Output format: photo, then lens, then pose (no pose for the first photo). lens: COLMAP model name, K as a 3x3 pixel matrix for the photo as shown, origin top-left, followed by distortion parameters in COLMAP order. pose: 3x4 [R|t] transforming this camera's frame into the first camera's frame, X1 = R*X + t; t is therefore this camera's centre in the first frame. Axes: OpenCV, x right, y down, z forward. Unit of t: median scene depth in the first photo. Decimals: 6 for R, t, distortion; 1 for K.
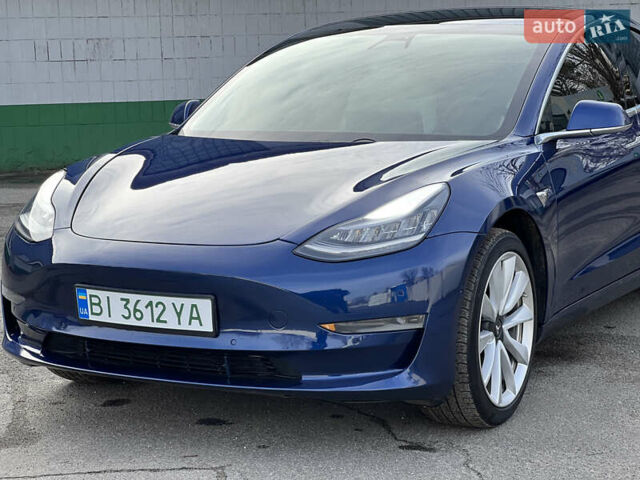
lens RADIAL K [[1418.6, 0, 319.4], [0, 1418.6, 208.8], [0, 0, 1]] dist [-0.273312, 6.948758]
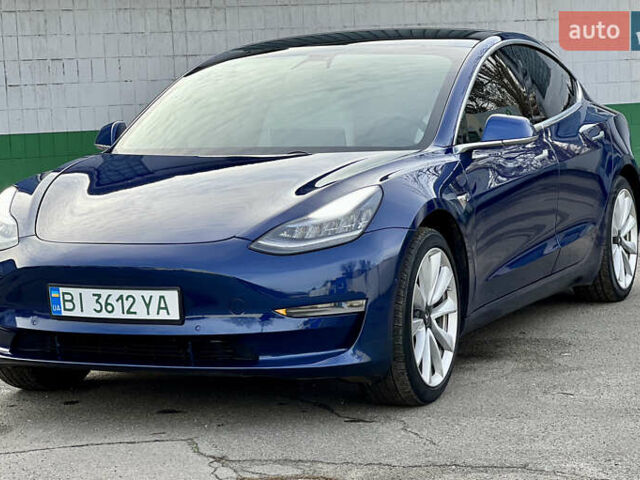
lens RADIAL K [[1734.1, 0, 320.0], [0, 1734.1, 240.0], [0, 0, 1]] dist [-0.747430, 27.839750]
pose [[0.996005, -0.023687, 0.086102, -0.073478], [0.025306, 0.999522, -0.017759, 0.046394], [-0.085640, 0.019867, 0.996128, -0.348808]]
